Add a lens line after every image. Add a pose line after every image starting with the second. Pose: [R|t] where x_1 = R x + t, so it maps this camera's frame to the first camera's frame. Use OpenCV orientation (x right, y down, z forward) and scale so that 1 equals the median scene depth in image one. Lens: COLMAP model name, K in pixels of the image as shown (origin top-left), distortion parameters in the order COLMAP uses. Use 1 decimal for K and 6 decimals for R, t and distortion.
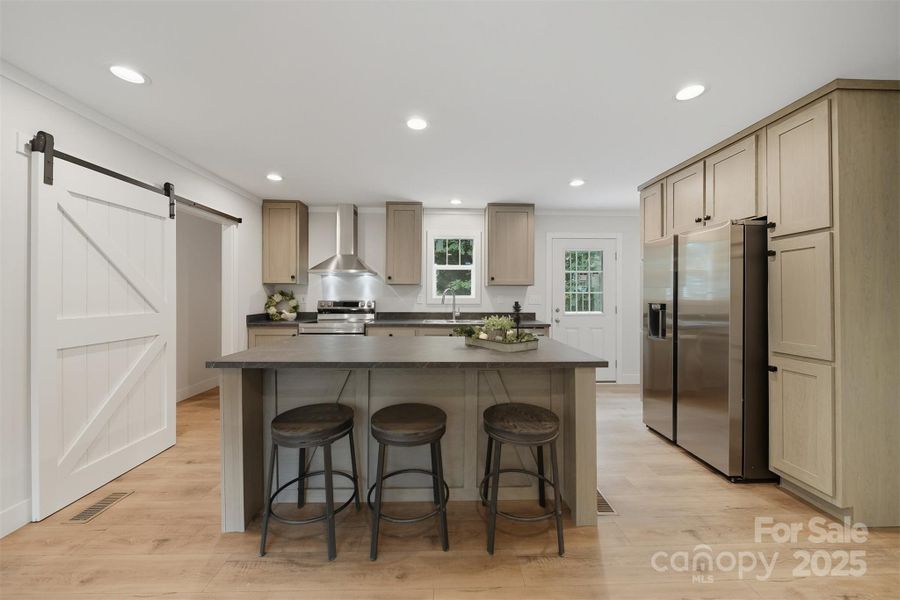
lens RADIAL K [[318.3, 0, 455.7], [0, 318.3, 292.3], [0, 0, 1]] dist [-0.002083, -0.001172]
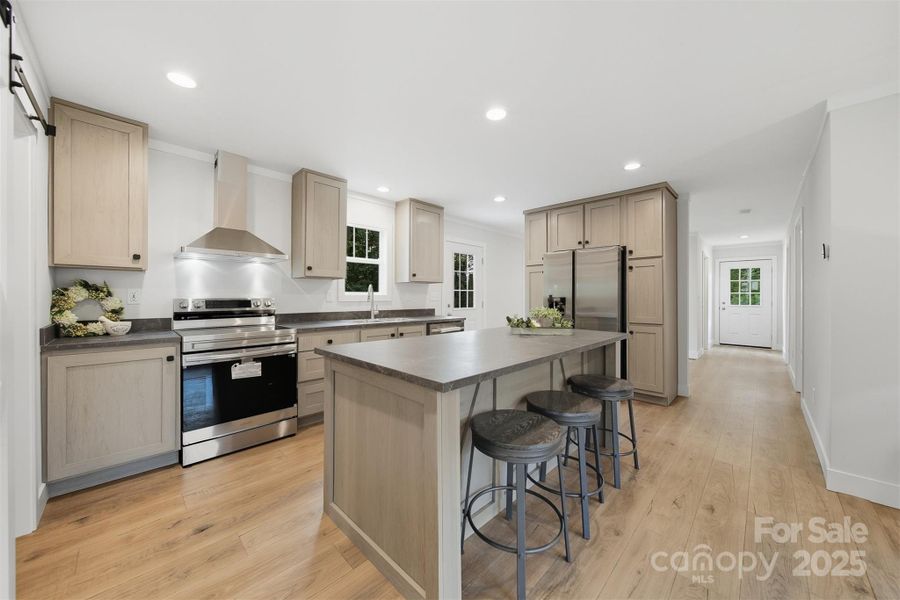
lens RADIAL K [[318.3, 0, 447.4], [0, 318.3, 292.6], [0, 0, 1]] dist [-0.002083, -0.001172]
pose [[0.725316, 0.005527, 0.688394, -0.473024], [-0.005261, 0.999983, -0.002486, 0.013080], [-0.688396, -0.001819, 0.725333, 0.200498]]
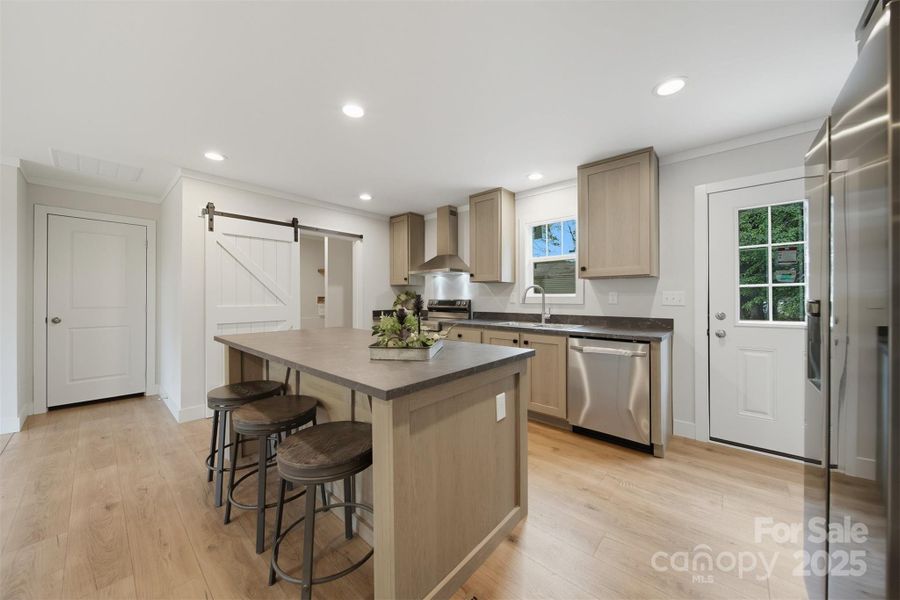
lens RADIAL K [[318.3, 0, 448.1], [0, 318.3, 297.8], [0, 0, 1]] dist [-0.002083, -0.001172]
pose [[0.726752, -0.004838, -0.686883, 0.372480], [0.009099, 0.999955, 0.002585, 0.017399], [0.686840, -0.008129, 0.726763, 0.251029]]
